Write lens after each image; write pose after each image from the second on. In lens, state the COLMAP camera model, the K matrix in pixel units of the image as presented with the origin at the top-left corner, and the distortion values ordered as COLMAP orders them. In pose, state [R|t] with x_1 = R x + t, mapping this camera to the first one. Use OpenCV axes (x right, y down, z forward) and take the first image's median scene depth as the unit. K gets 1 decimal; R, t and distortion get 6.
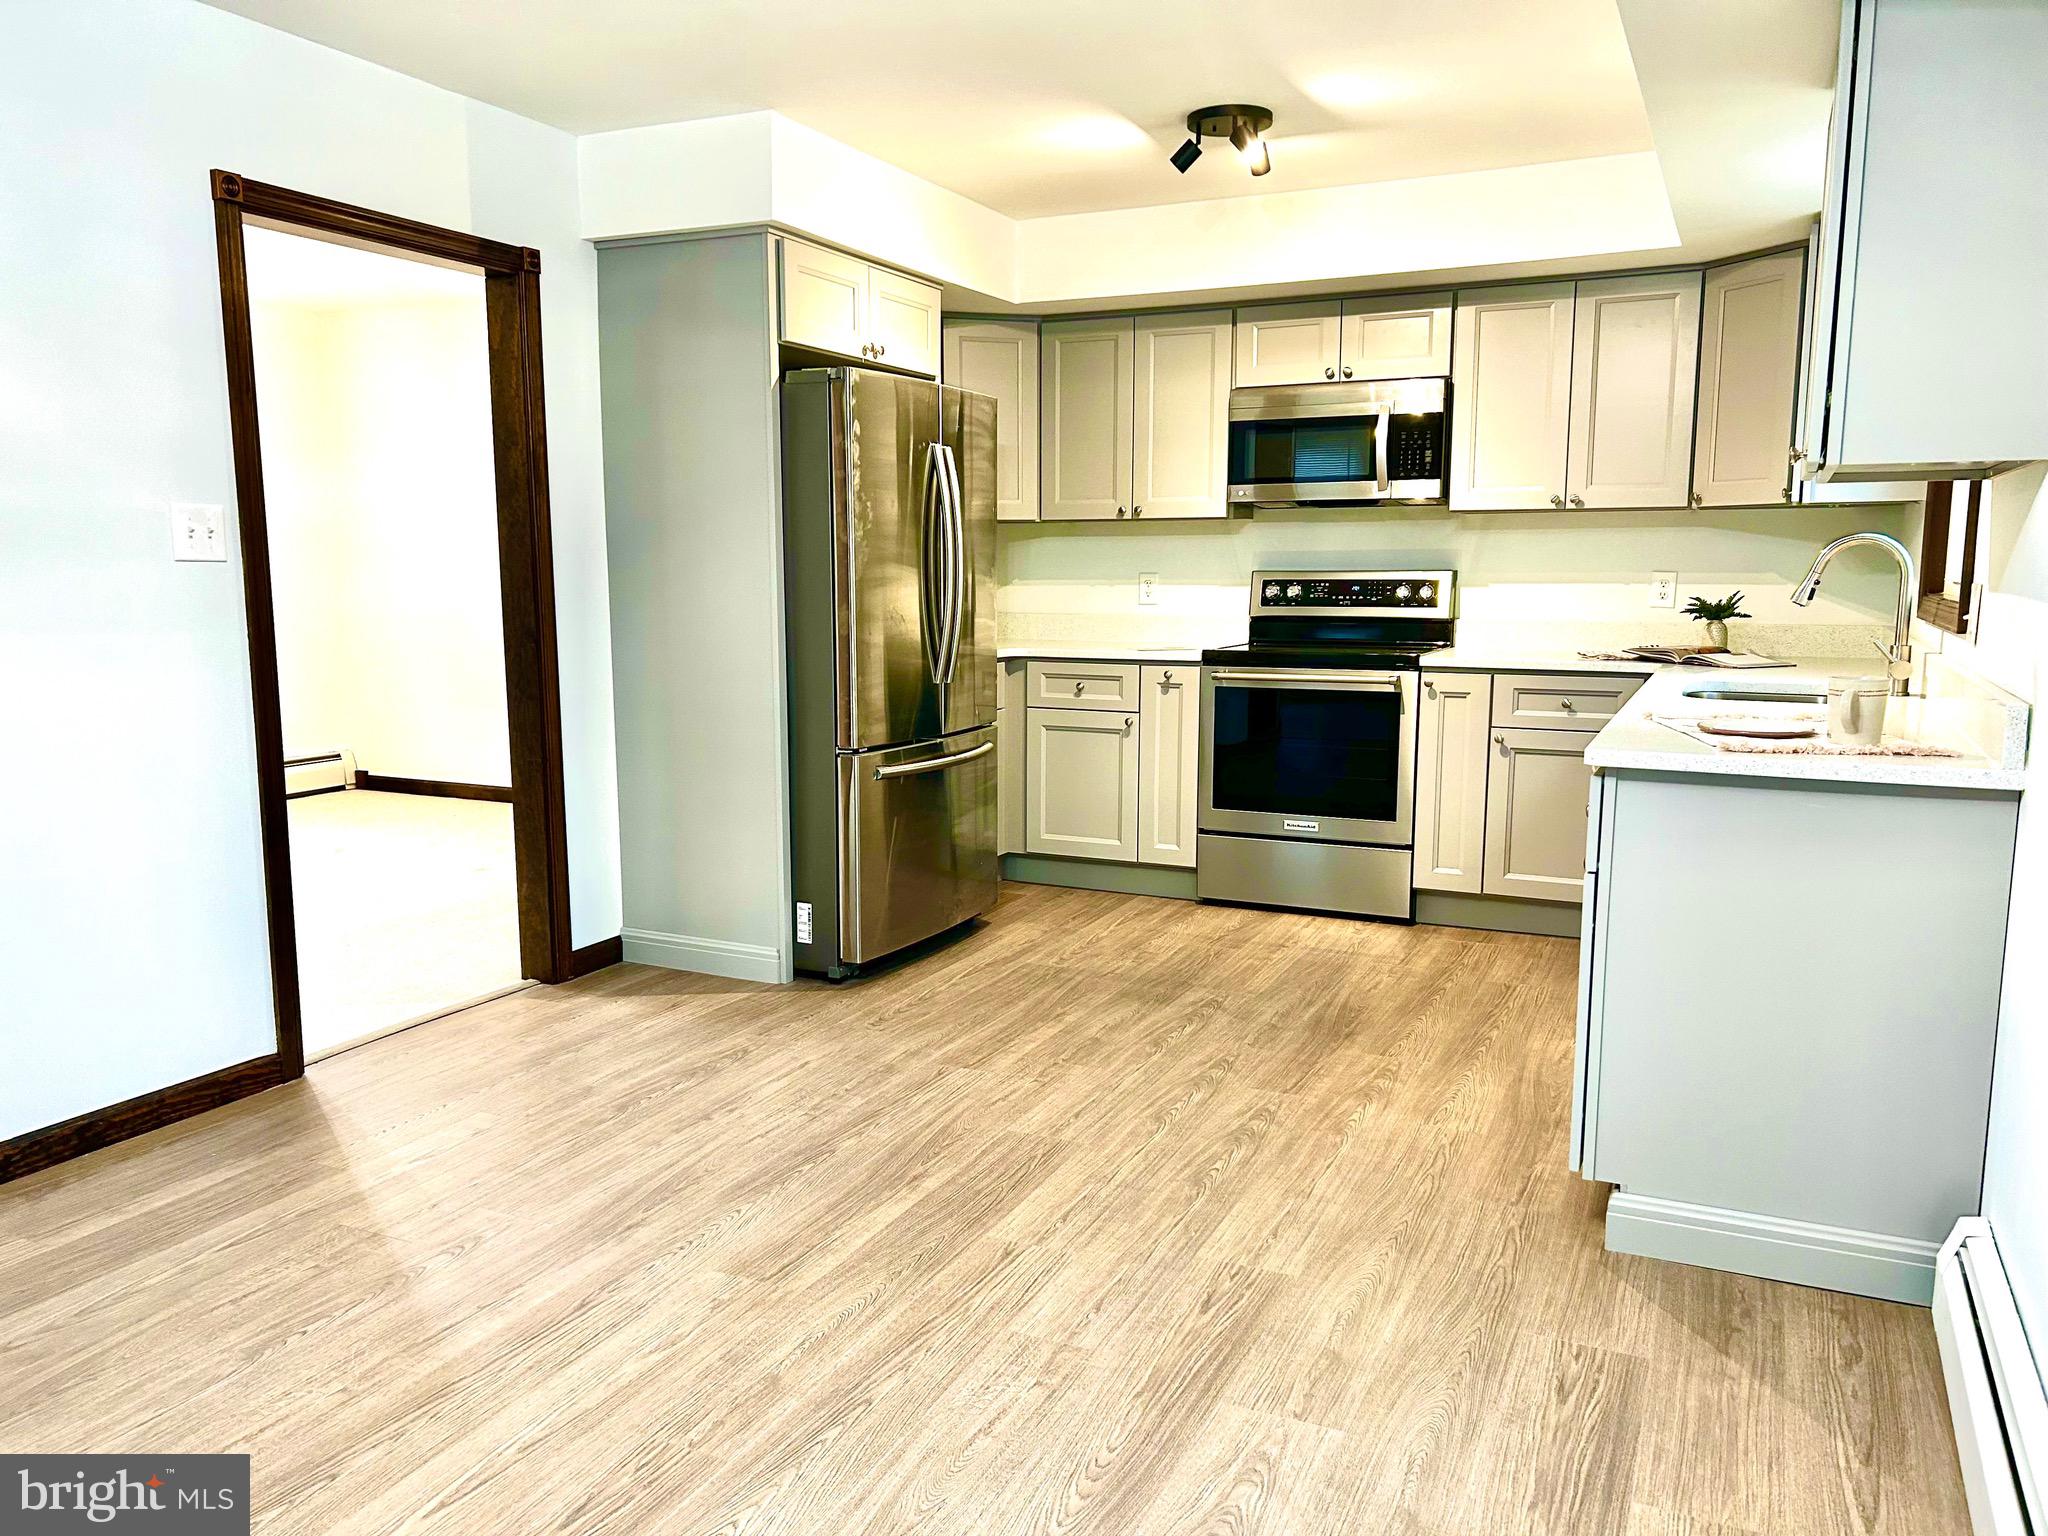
lens RADIAL K [[1538.4, 0, 1016.8], [0, 1538.4, 779.3], [0, 0, 1]] dist [0.107609, -0.151375]
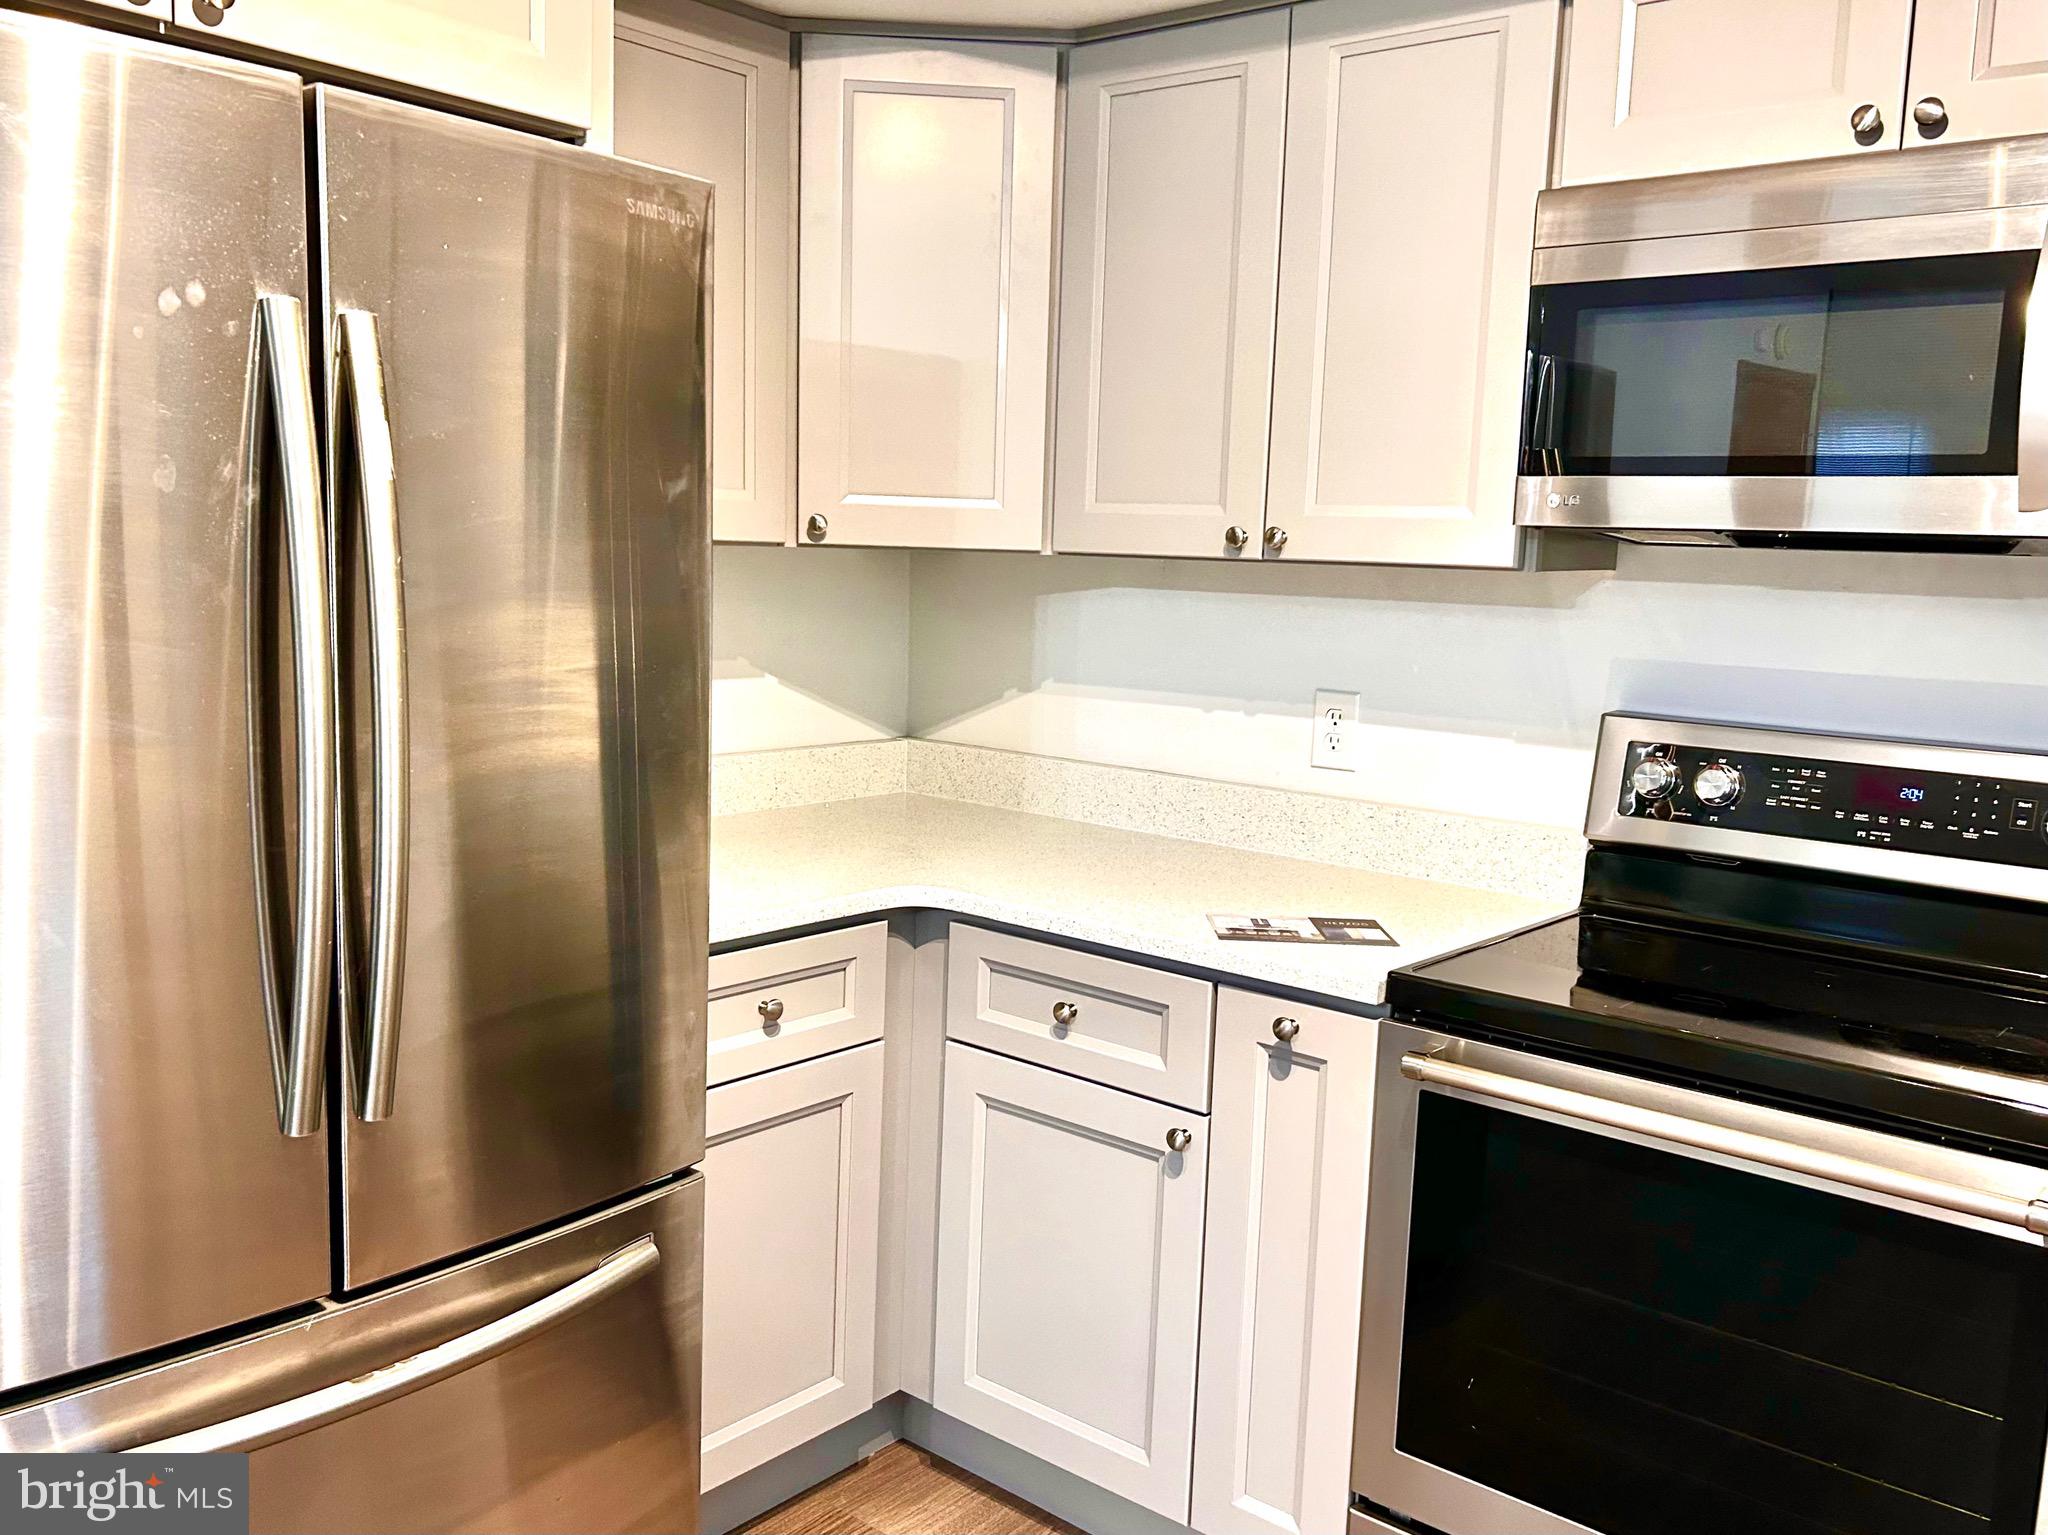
lens RADIAL K [[1713.8, 0, 1027.9], [0, 1713.8, 772.7], [0, 0, 1]] dist [0.035792, -0.003791]
pose [[0.965780, 0.069297, -0.249935, 0.142736], [-0.072291, 0.997380, -0.002808, -0.126331], [0.249085, 0.020779, 0.968259, 0.661341]]
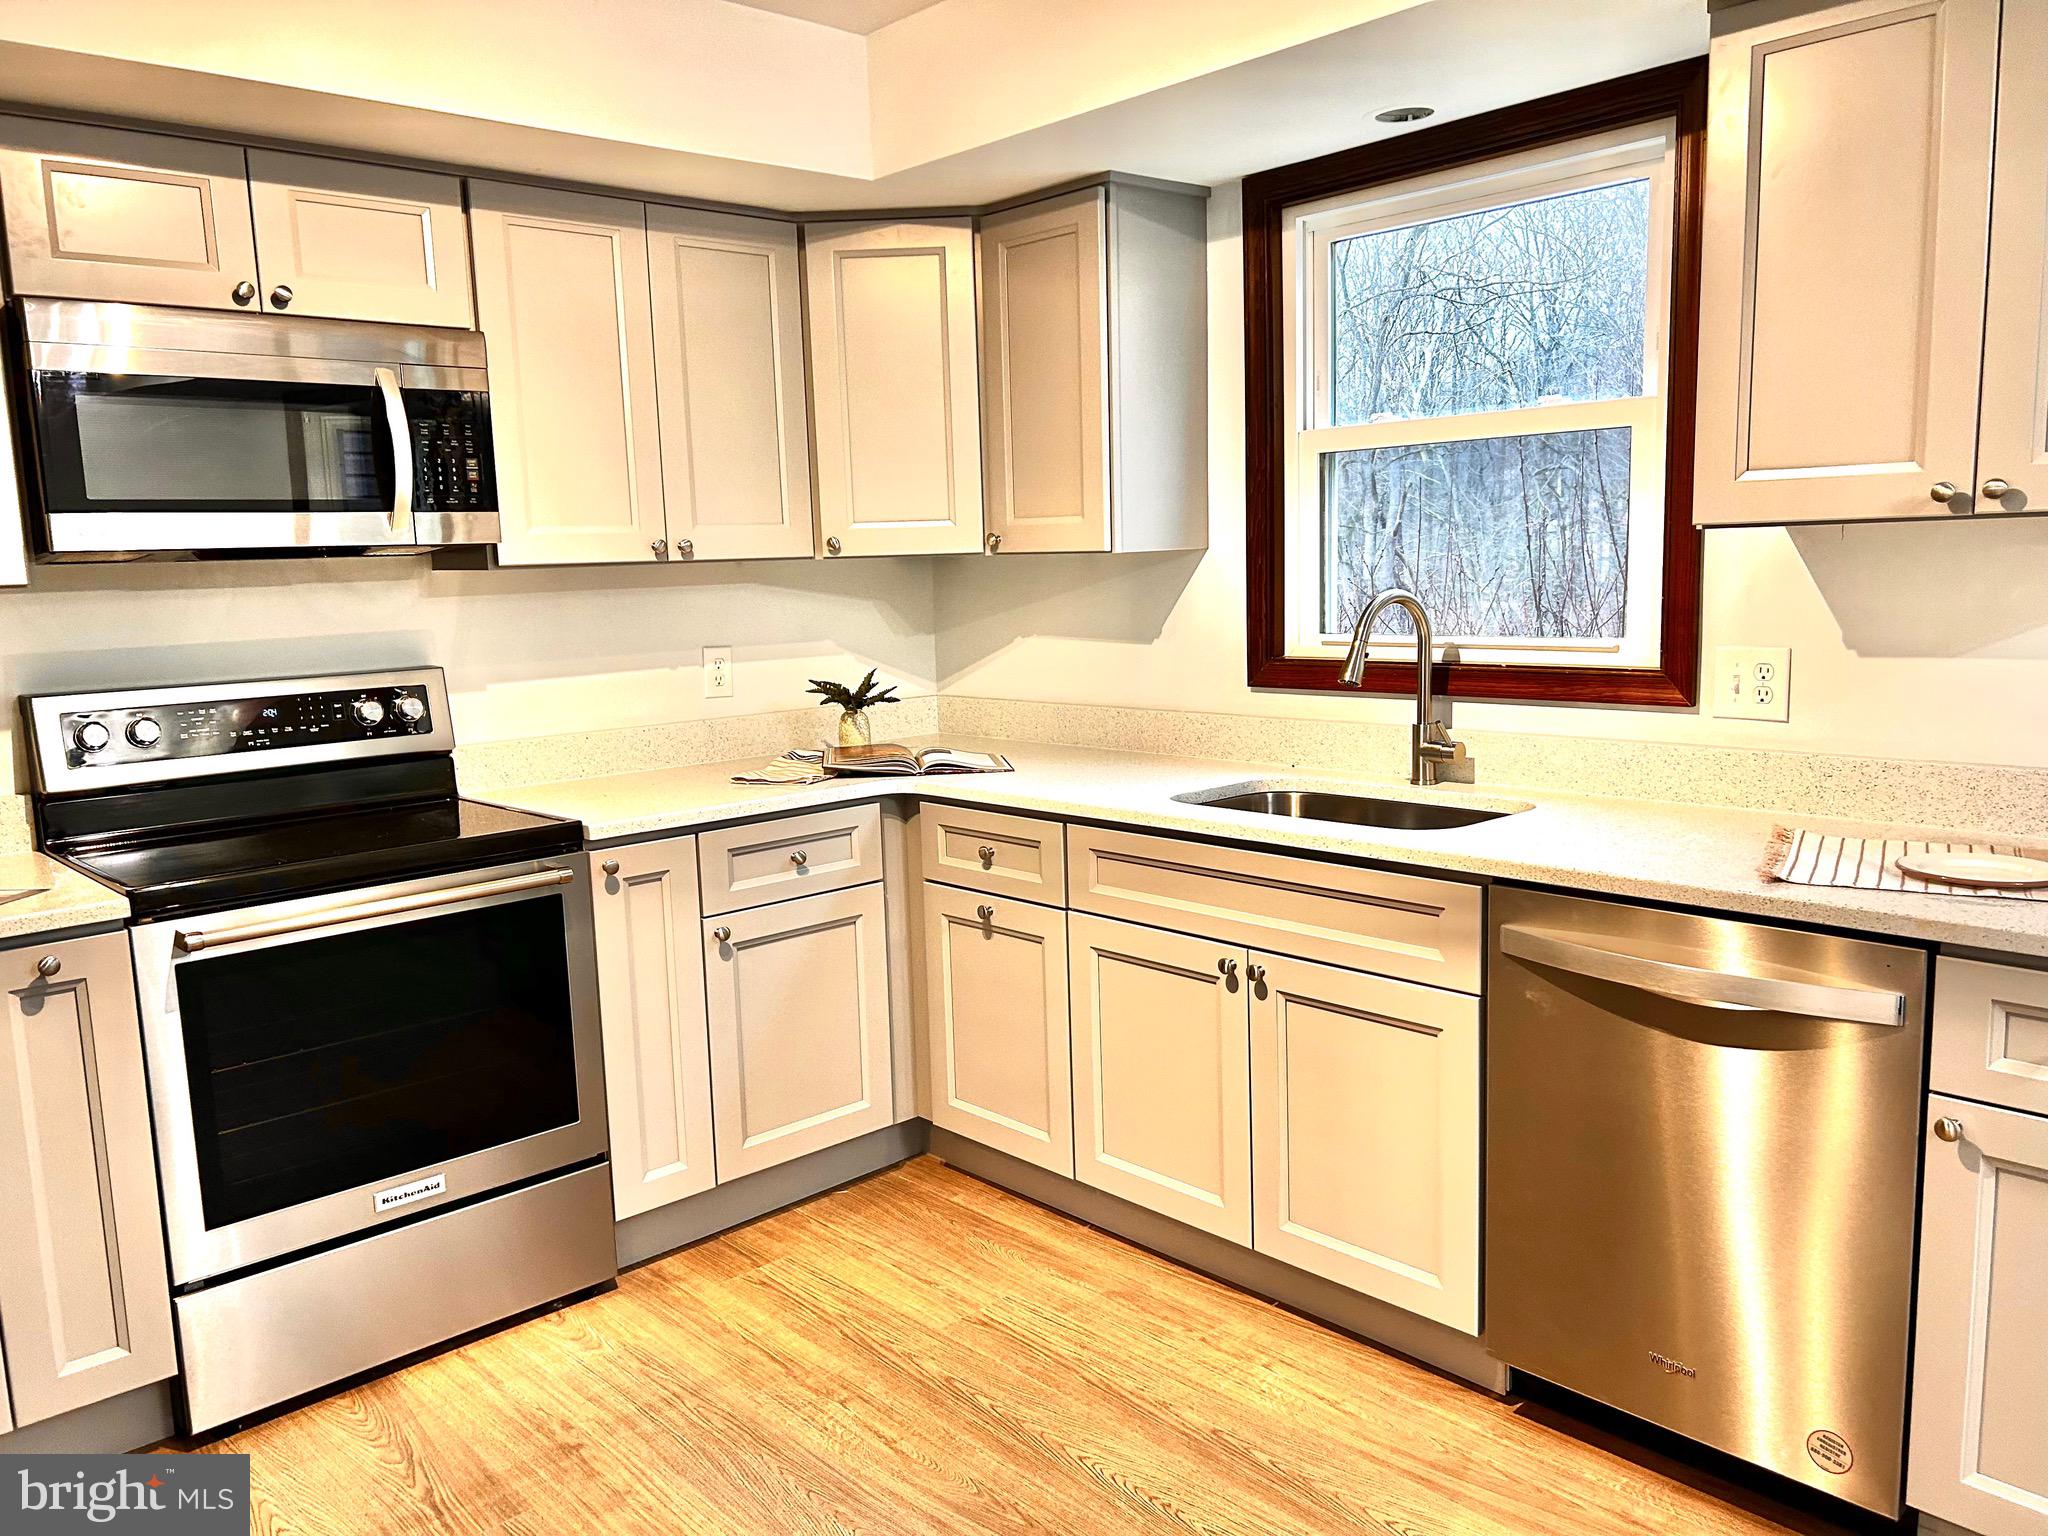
lens RADIAL K [[1552.8, 0, 1026.2], [0, 1552.8, 778.5], [0, 0, 1]] dist [0.073406, -0.068182]
pose [[0.374083, -0.144543, 0.916062, -0.195918], [0.166626, 0.982181, 0.086933, -0.117487], [-0.912303, 0.120120, 0.391502, 0.626323]]
